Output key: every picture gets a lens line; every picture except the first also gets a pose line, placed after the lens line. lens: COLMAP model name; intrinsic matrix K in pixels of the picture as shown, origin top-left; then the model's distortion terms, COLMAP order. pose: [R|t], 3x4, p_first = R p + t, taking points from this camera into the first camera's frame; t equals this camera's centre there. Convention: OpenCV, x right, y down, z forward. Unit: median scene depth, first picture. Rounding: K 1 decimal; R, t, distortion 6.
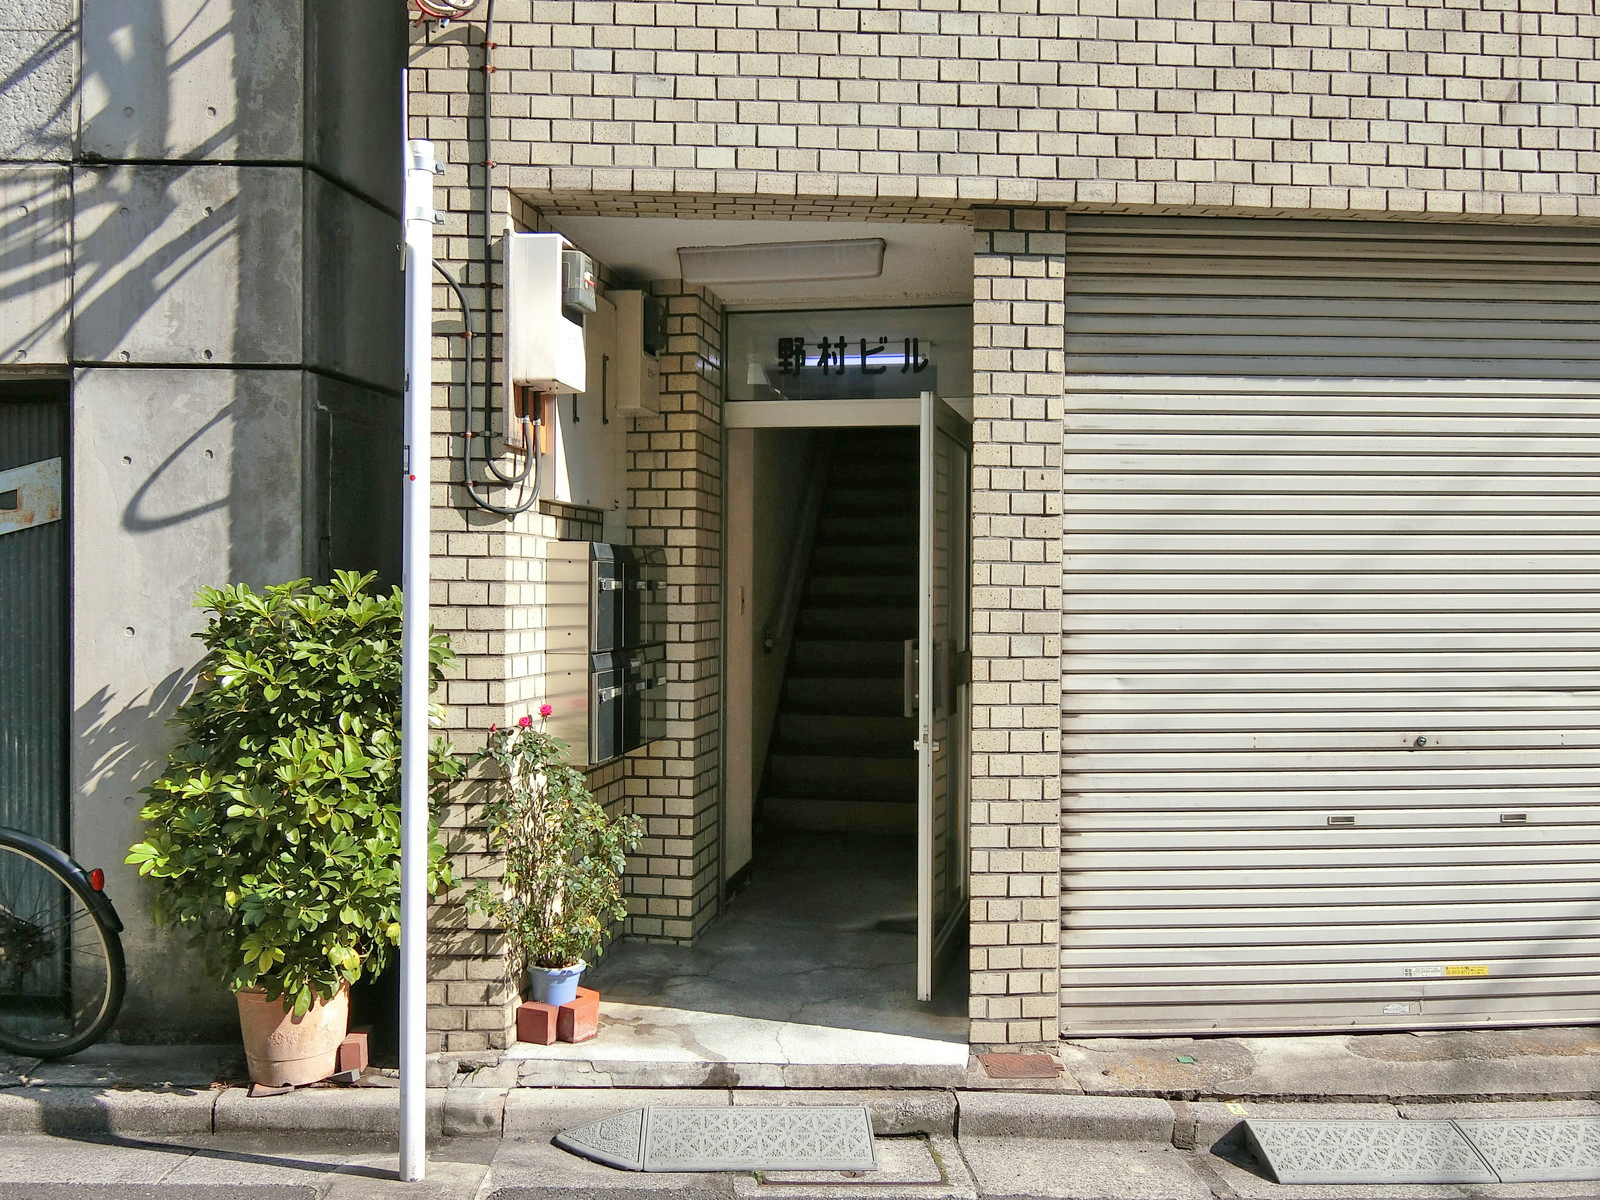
lens RADIAL K [[1382.2, 0, 798.7], [0, 1382.2, 593.7], [0, 0, 1]] dist [0.004142, -0.000277]
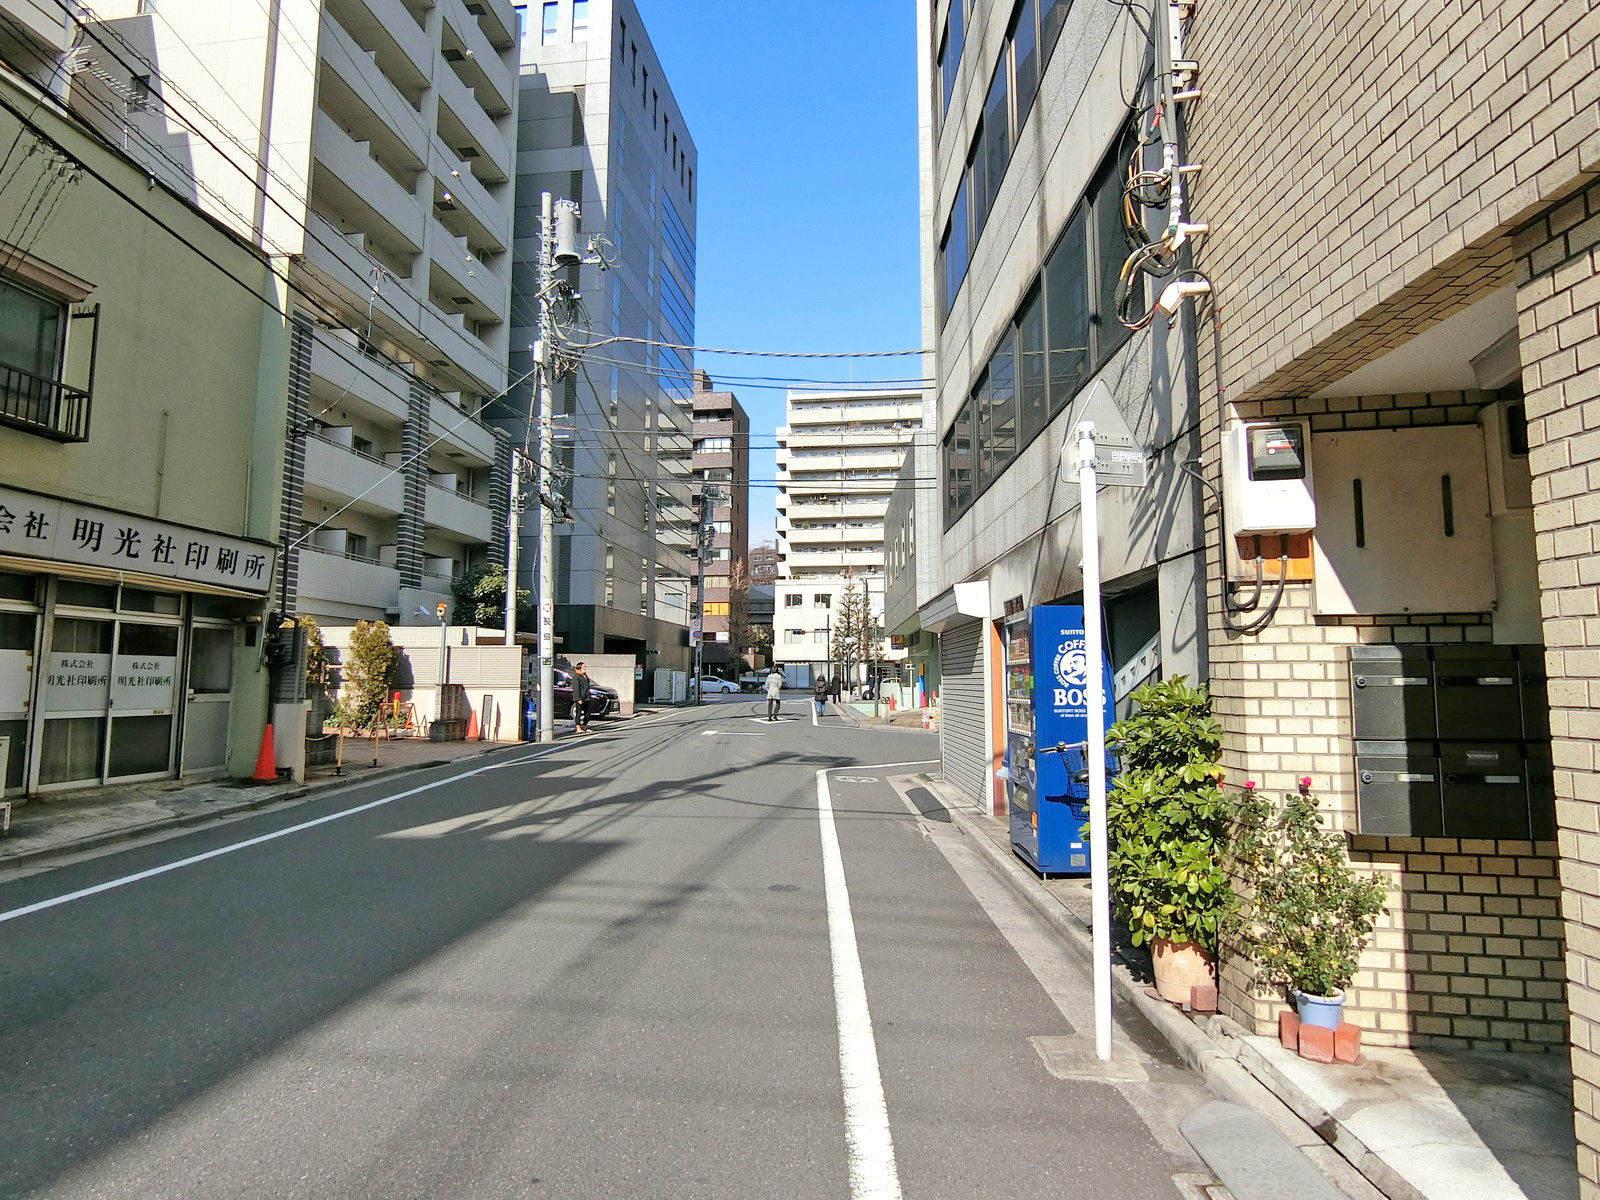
lens RADIAL K [[885.8, 0, 796.9], [0, 885.8, 605.1], [0, 0, 1]] dist [-0.001136, -0.000248]
pose [[-0.040857, -0.097117, -0.994434, 0.669629], [-0.007348, 0.995267, -0.096897, 0.005167], [0.999138, 0.003348, -0.041377, 0.578601]]
